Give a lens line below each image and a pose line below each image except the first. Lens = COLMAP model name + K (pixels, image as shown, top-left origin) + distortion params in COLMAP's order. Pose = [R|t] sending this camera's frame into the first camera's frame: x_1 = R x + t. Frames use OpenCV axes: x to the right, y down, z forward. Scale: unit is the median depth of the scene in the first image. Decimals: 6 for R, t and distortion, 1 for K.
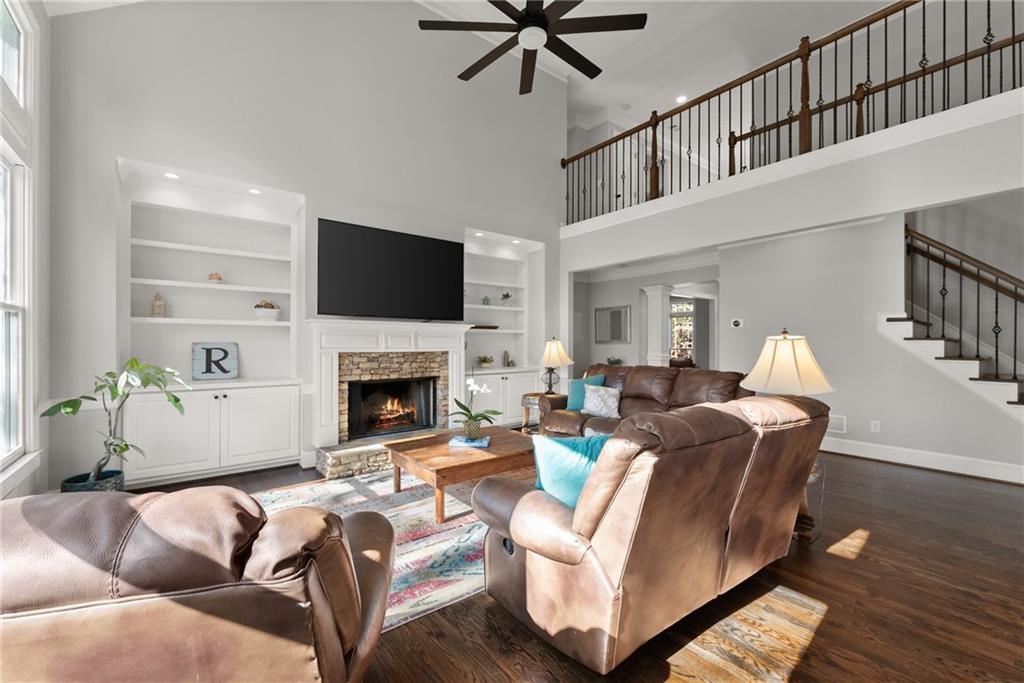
lens RADIAL K [[419.6, 0, 515.8], [0, 419.6, 342.6], [0, 0, 1]] dist [0.004850, -0.000033]
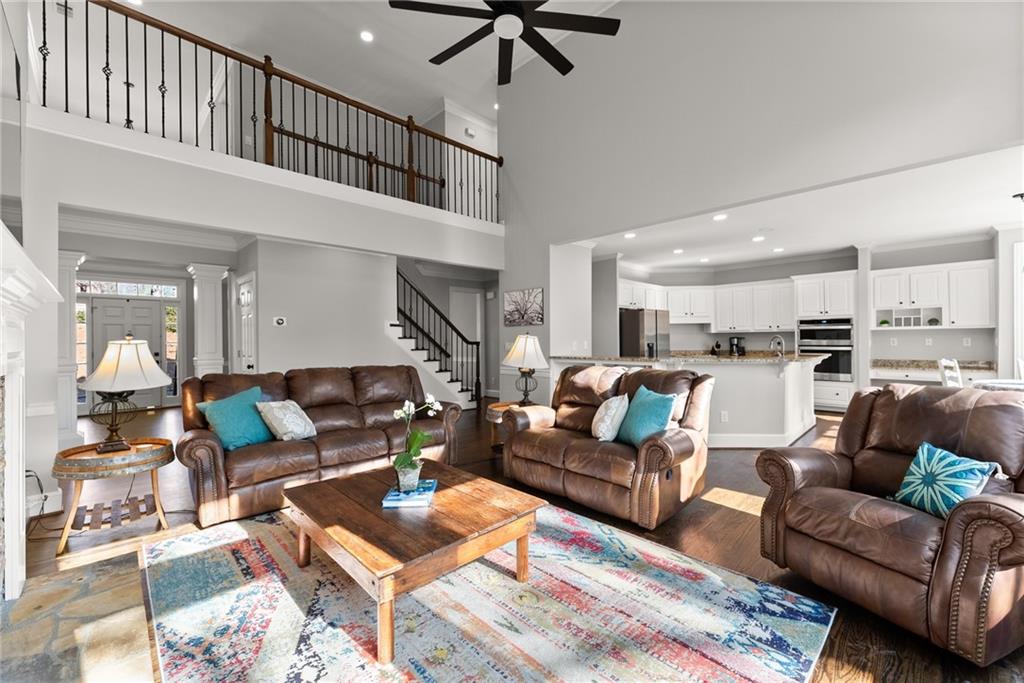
lens RADIAL K [[419.6, 0, 514.6], [0, 419.6, 338.3], [0, 0, 1]] dist [0.004850, -0.000033]
pose [[-0.113995, 0.004376, 0.993472, -0.620677], [0.023254, 0.999728, -0.001735, 0.003737], [-0.993209, 0.022905, -0.114066, 0.742707]]
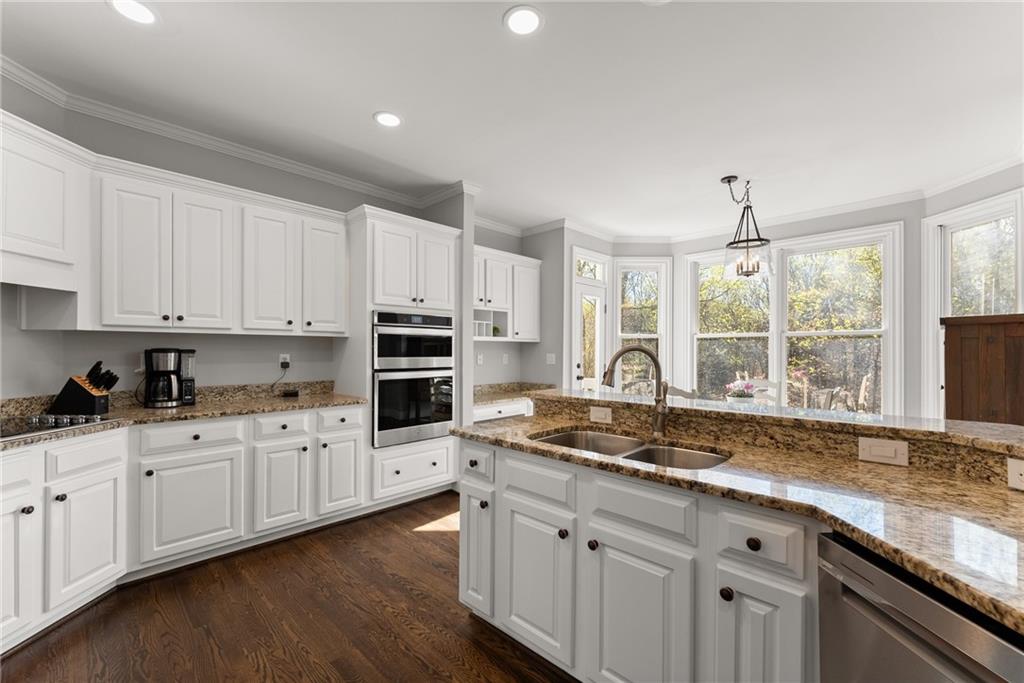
lens RADIAL K [[419.6, 0, 502.1], [0, 419.6, 348.5], [0, 0, 1]] dist [0.004850, -0.000033]
pose [[-0.992278, -0.005595, -0.123904, 0.742789], [-0.006720, 0.999940, 0.008669, 0.010962], [0.123848, 0.009434, -0.992256, 0.190424]]
